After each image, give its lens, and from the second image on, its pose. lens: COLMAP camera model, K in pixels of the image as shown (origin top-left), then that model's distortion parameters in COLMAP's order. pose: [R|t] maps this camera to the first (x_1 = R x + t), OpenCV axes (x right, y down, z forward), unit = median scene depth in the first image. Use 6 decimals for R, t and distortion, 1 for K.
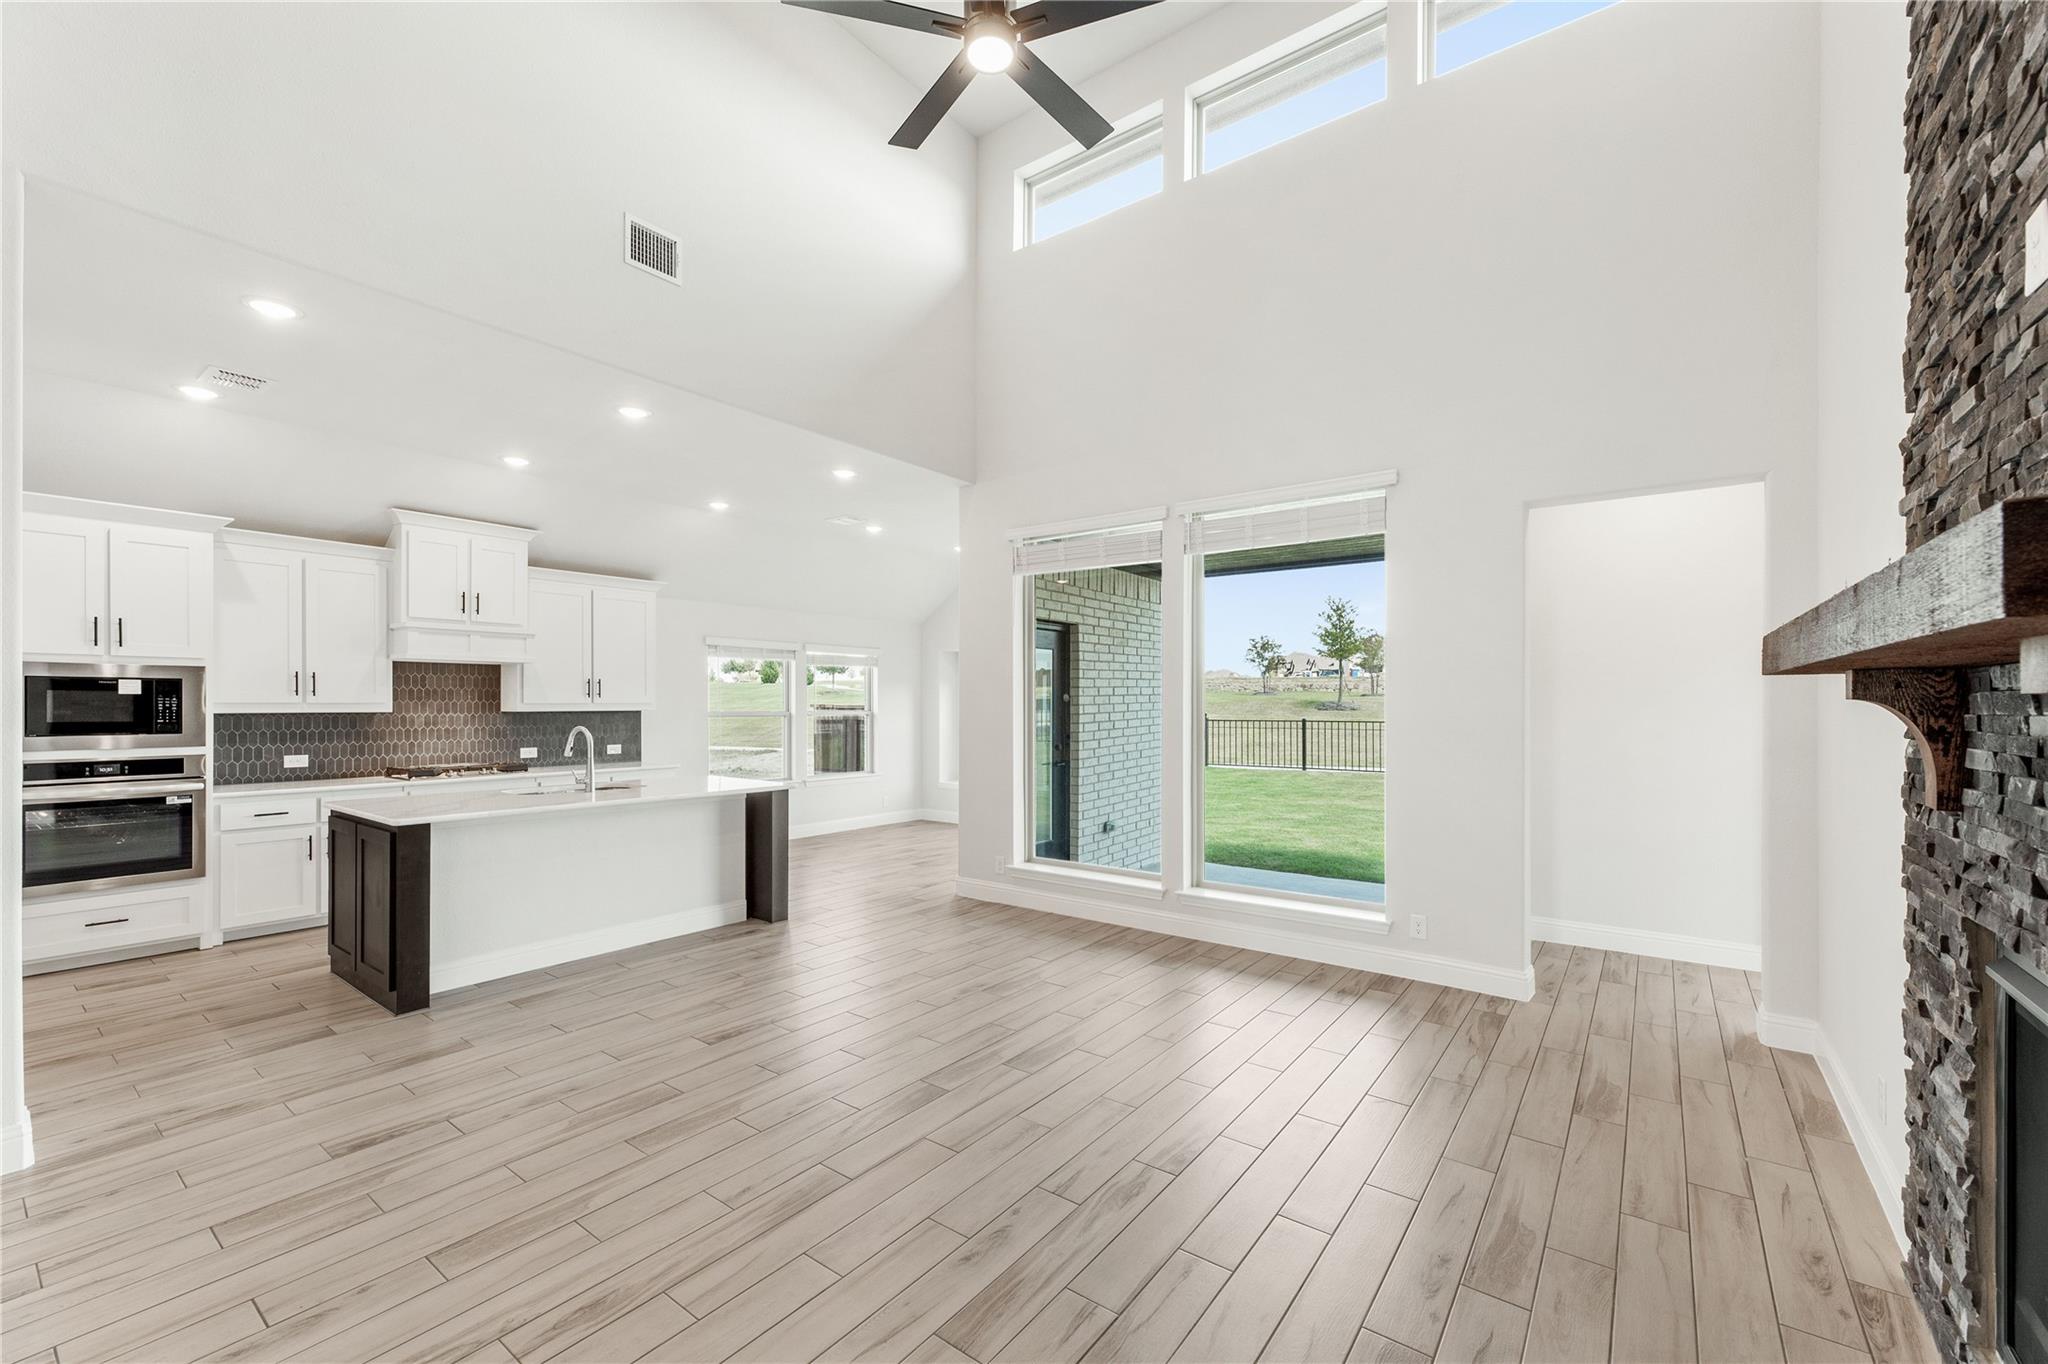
lens RADIAL K [[841.0, 0, 1029.6], [0, 841.0, 698.1], [0, 0, 1]] dist [-0.000104, -0.000362]
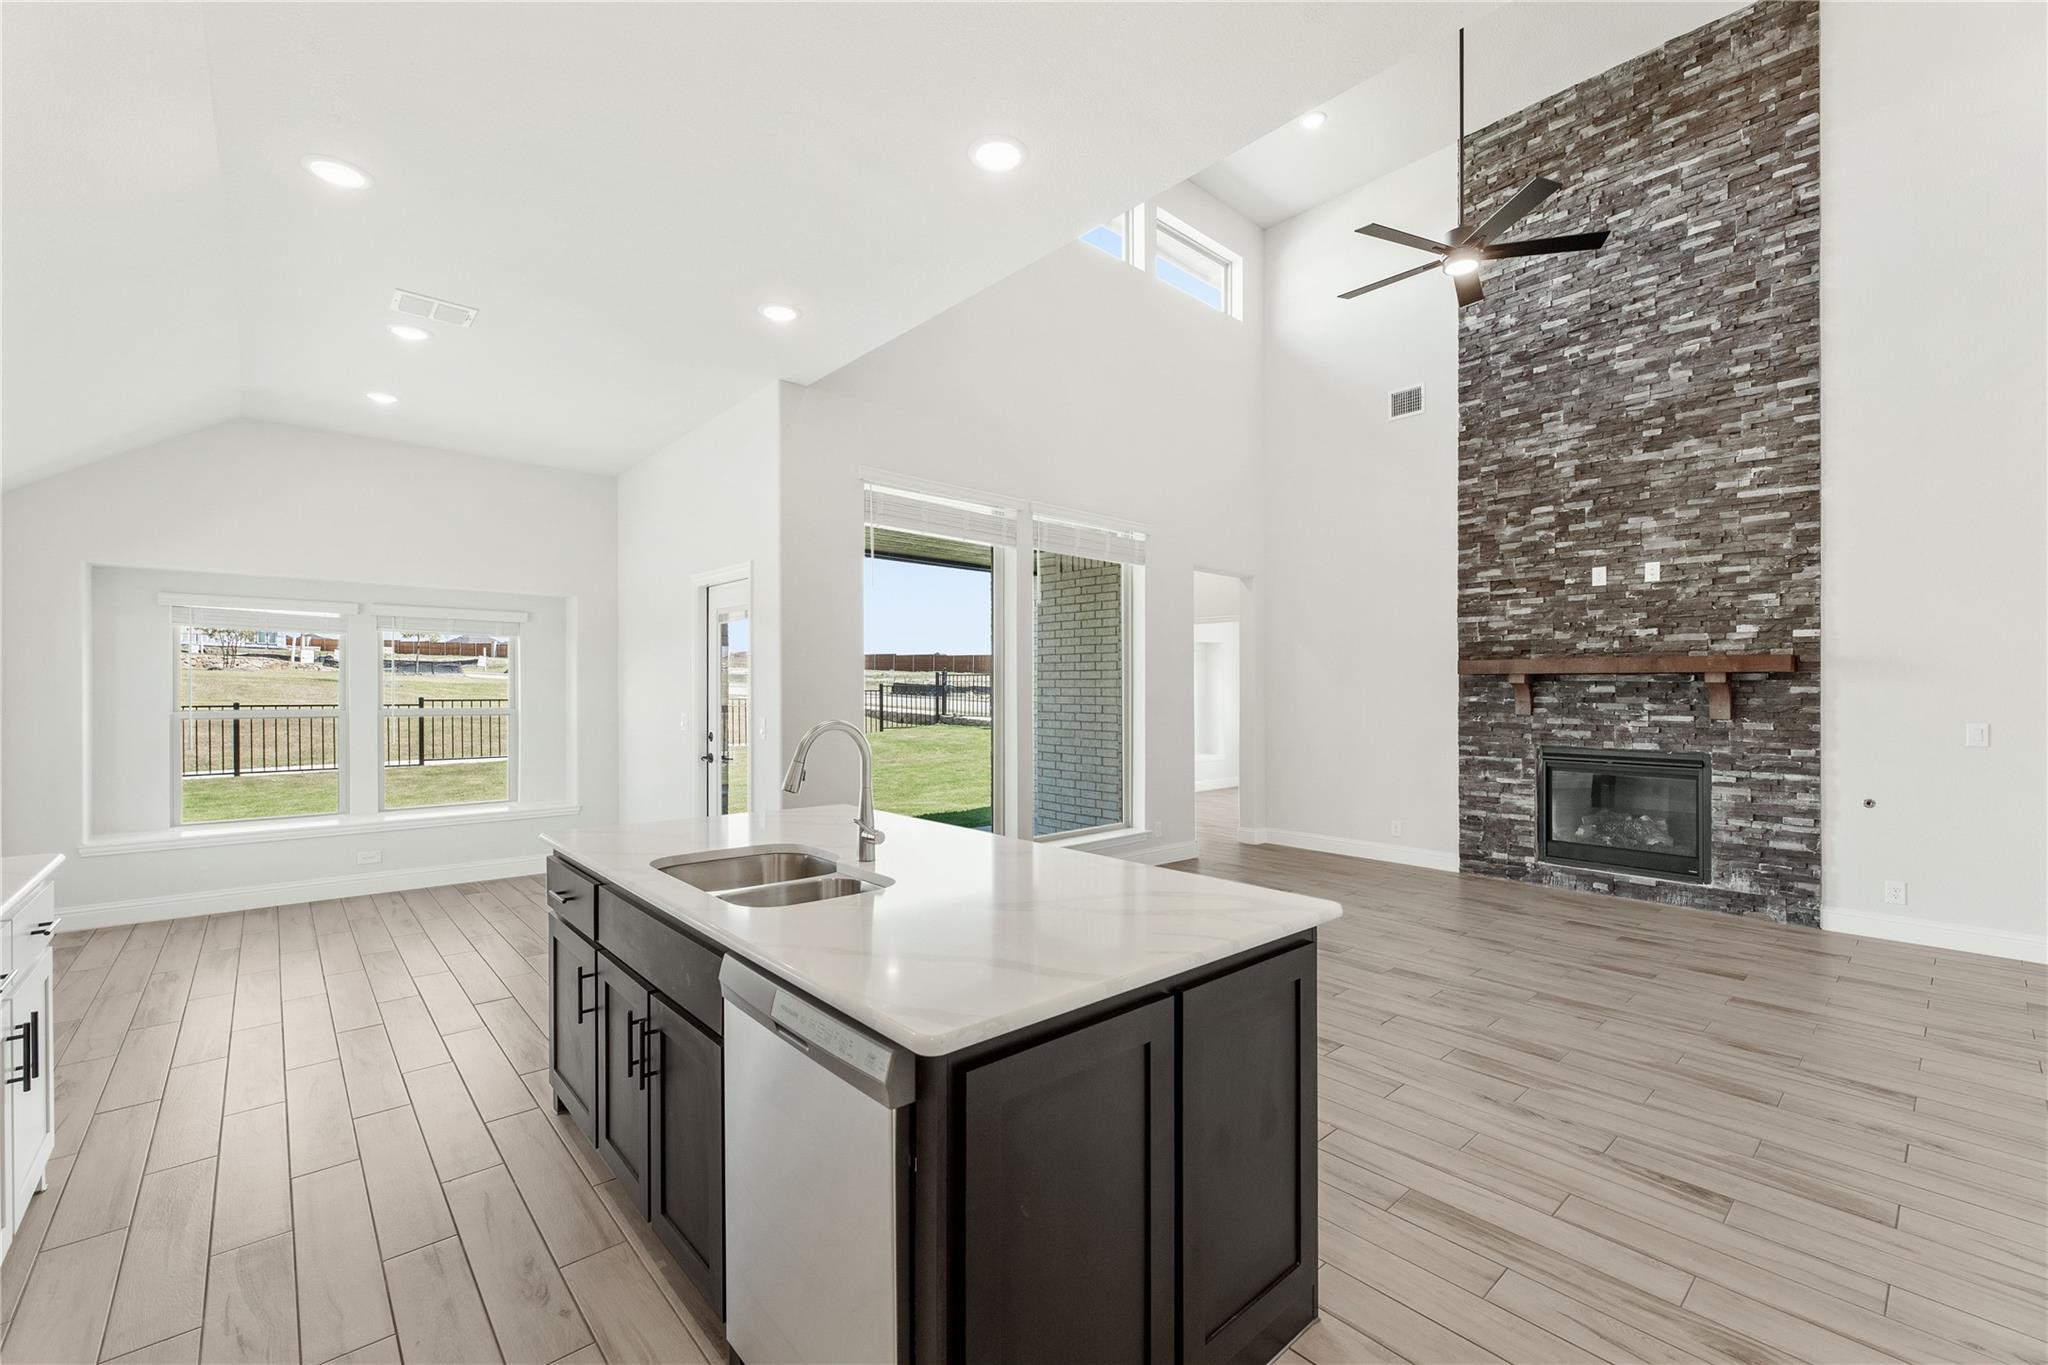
lens RADIAL K [[841.0, 0, 1027.9], [0, 841.0, 688.0], [0, 0, 1]] dist [-0.000104, -0.000362]
pose [[0.197989, -0.000509, 0.980204, -1.835441], [-0.009807, 0.999949, 0.002500, 0.016957], [-0.980155, -0.010107, 0.197974, 1.555093]]
